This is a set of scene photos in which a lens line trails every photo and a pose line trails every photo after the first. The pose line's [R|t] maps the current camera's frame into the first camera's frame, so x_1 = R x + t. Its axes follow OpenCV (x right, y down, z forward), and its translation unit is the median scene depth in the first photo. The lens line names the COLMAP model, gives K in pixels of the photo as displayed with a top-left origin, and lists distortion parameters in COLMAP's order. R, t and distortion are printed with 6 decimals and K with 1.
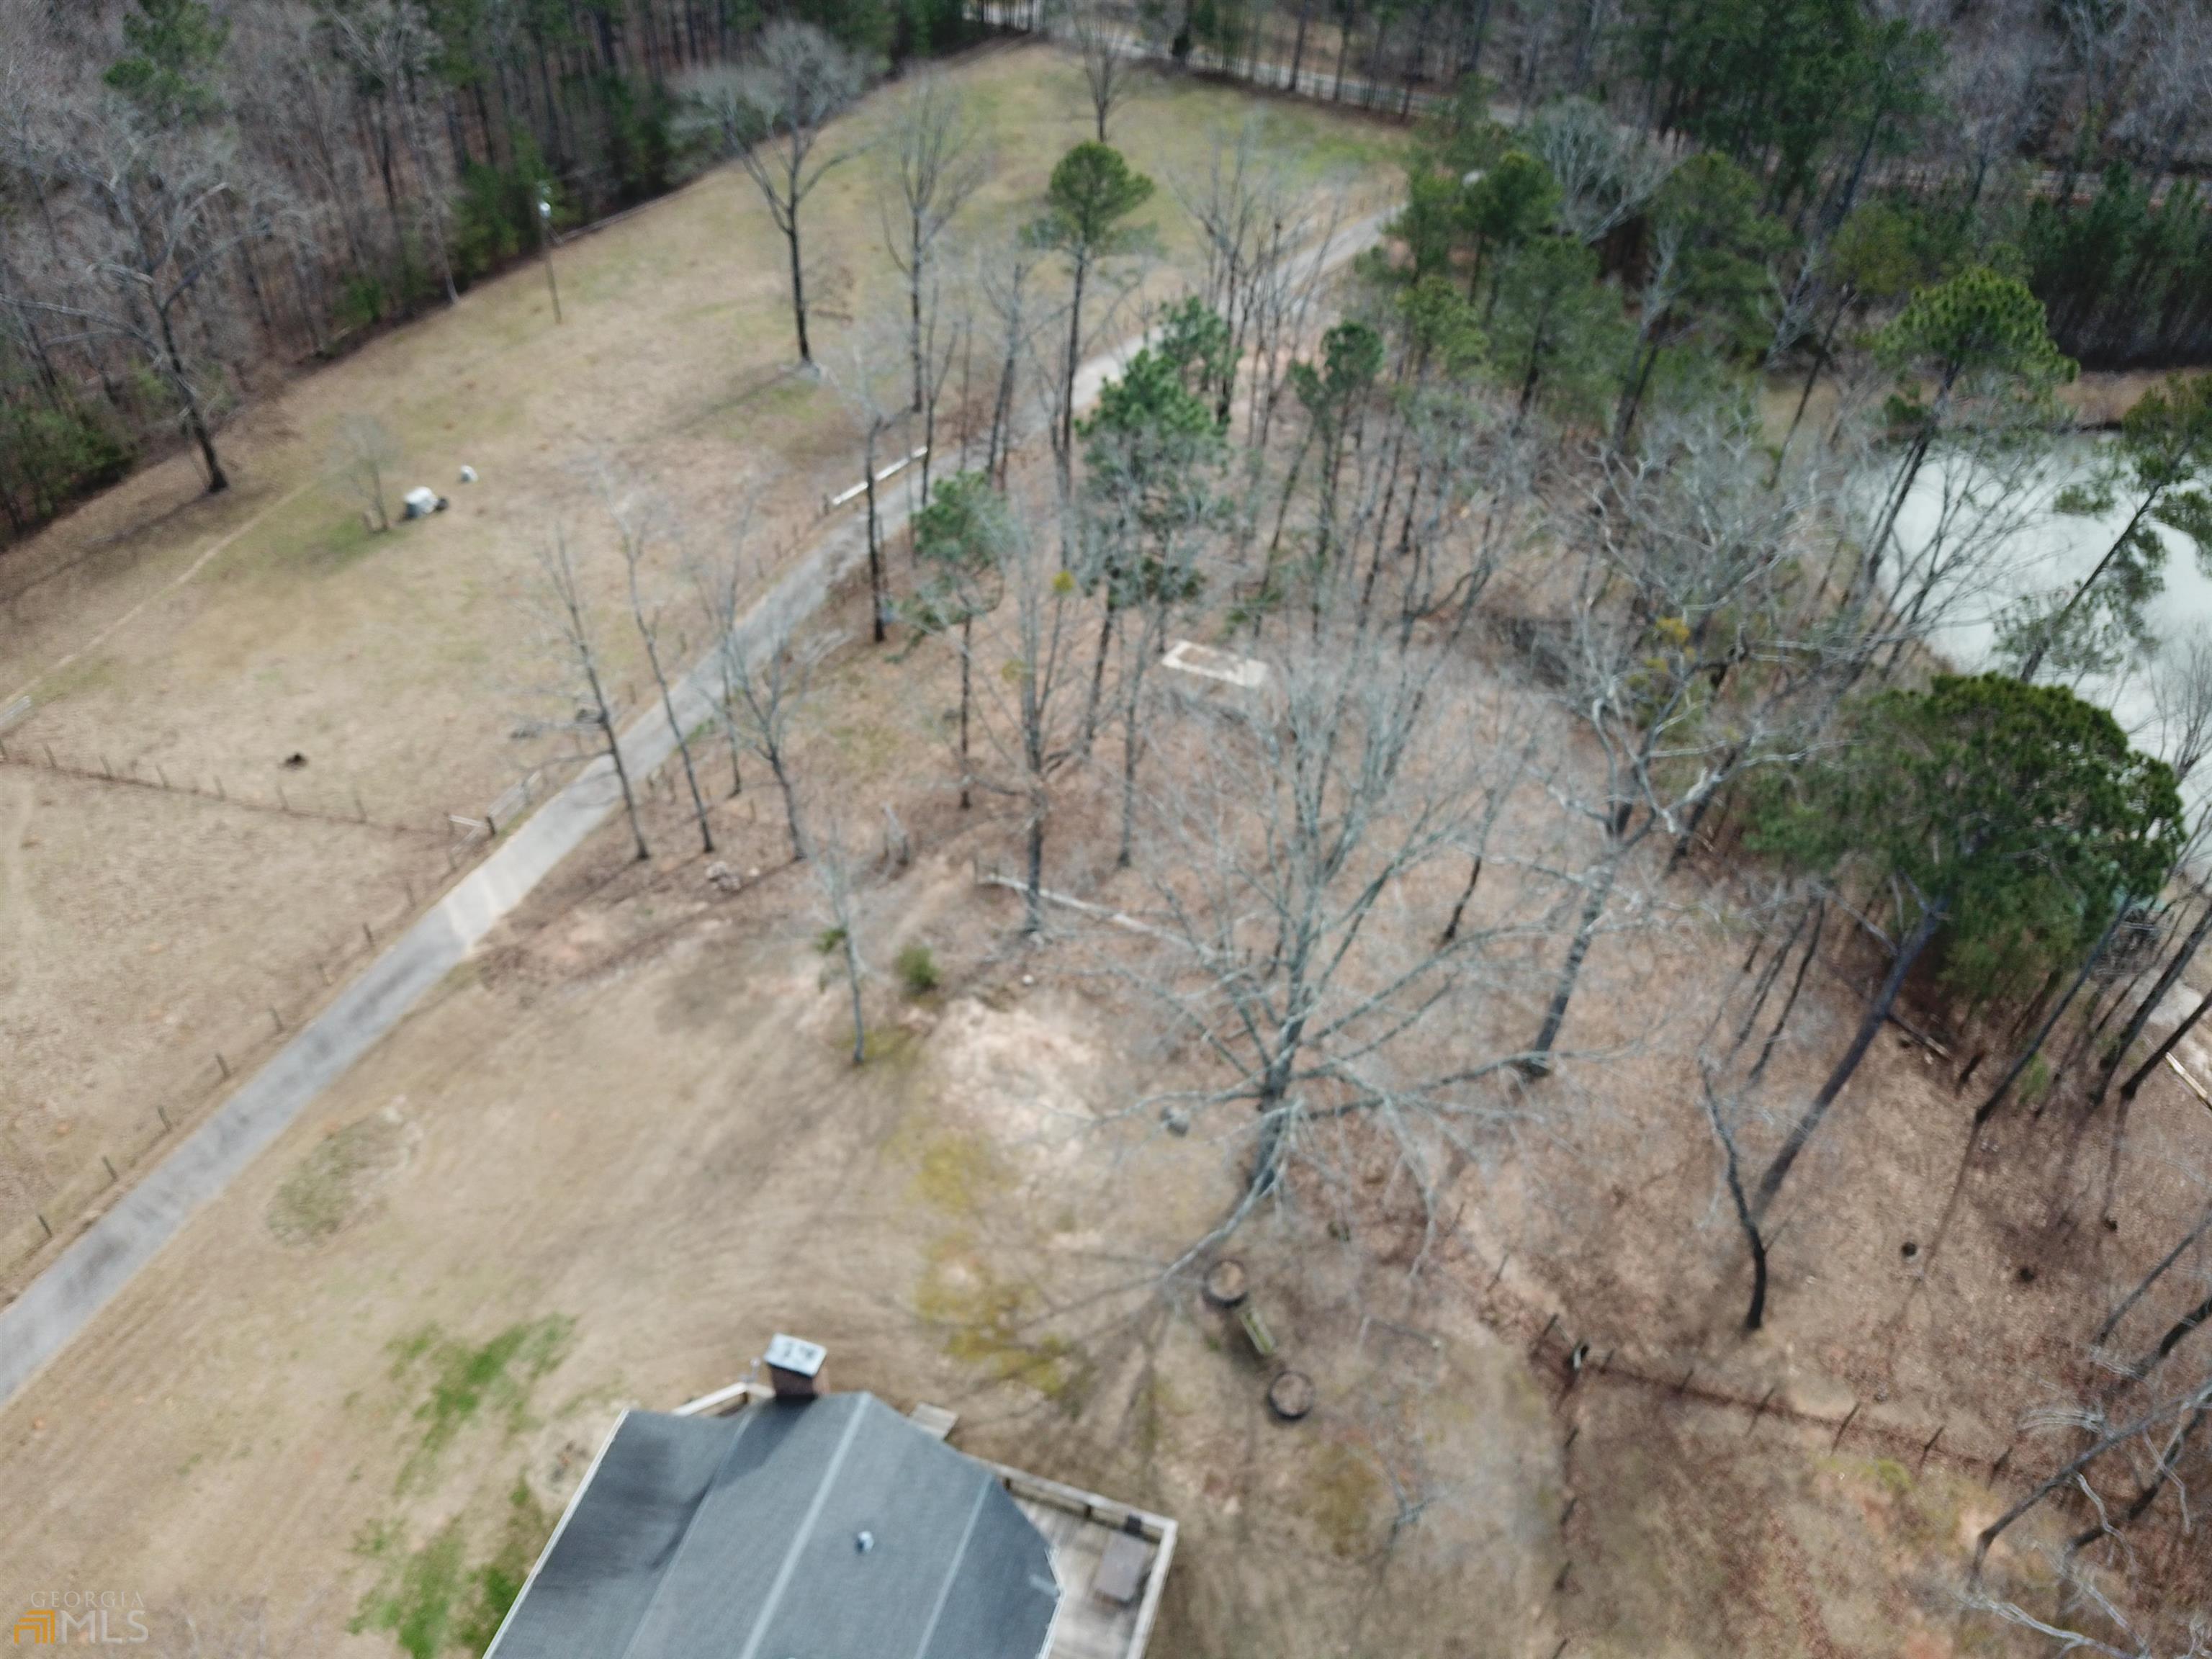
lens RADIAL K [[1710.9, 0, 1090.3], [0, 1710.9, 831.4], [0, 0, 1]] dist [0.003355, -0.003998]
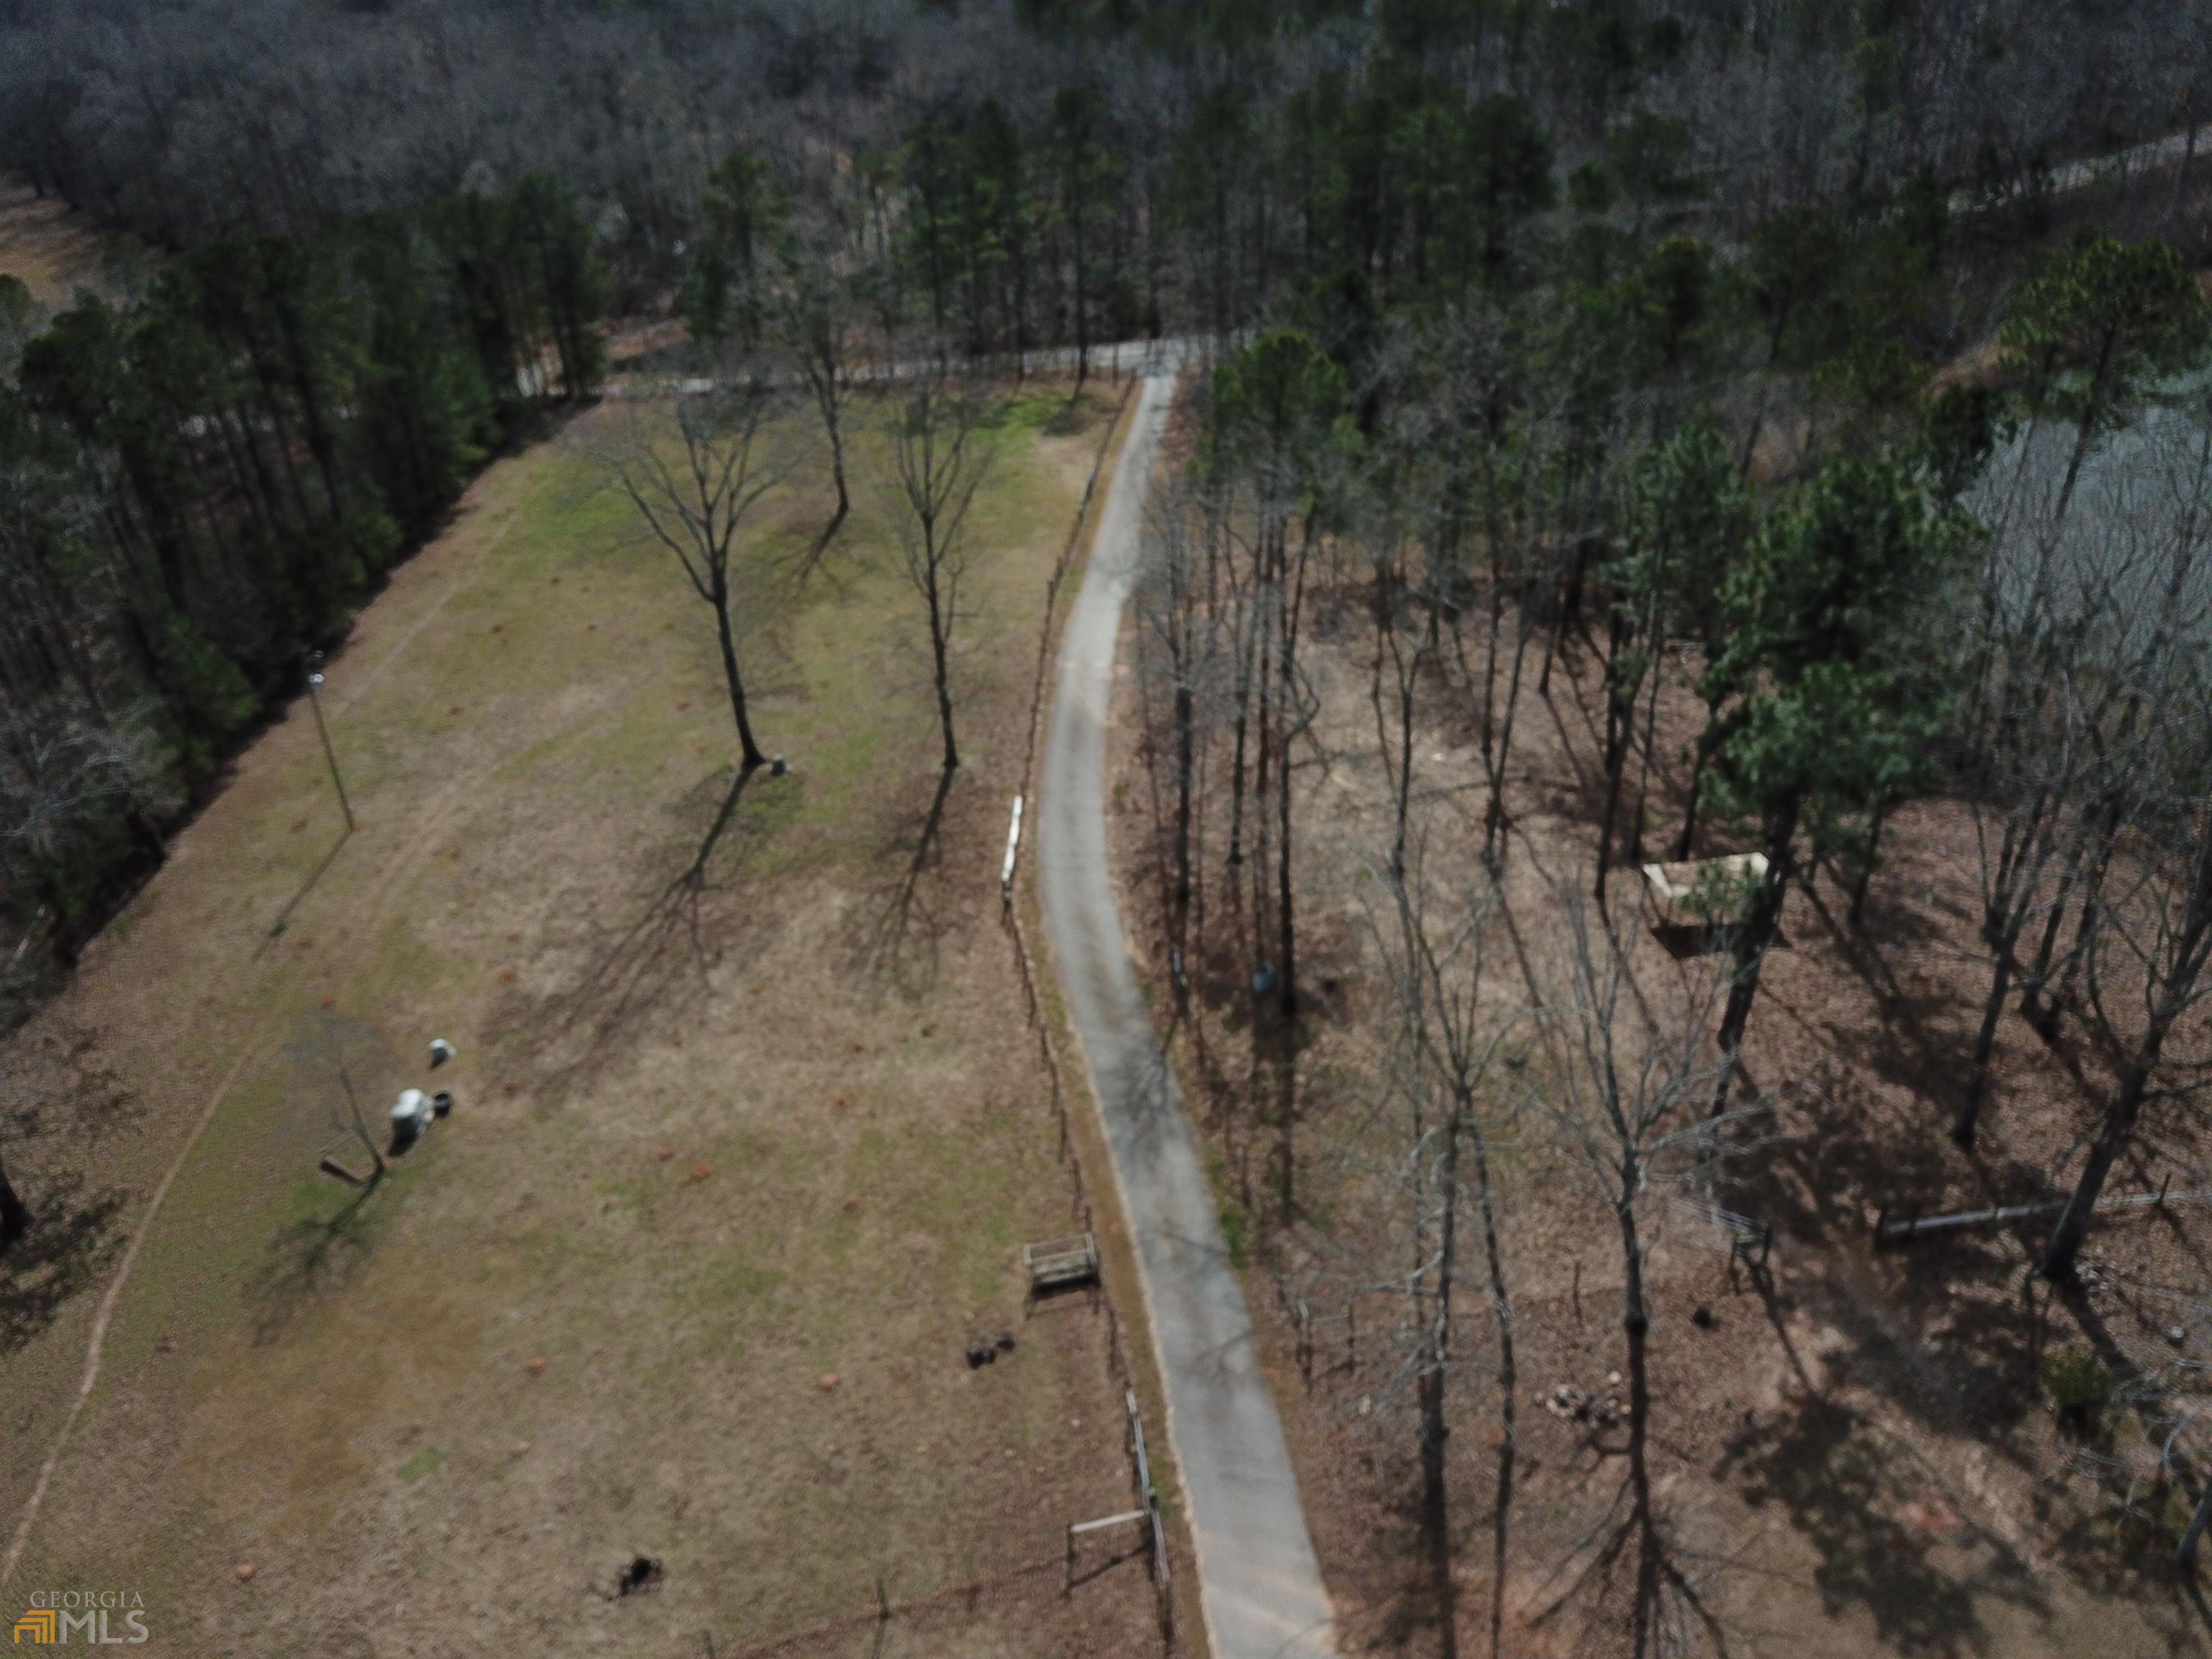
lens RADIAL K [[1702.2, 0, 1058.3], [0, 1702.2, 830.9], [0, 0, 1]] dist [-0.000639, -0.009735]
pose [[0.866928, -0.328816, 0.374588, -0.385663], [0.394601, 0.911907, -0.112766, -0.120293], [-0.304510, 0.245572, 0.920309, 0.305785]]
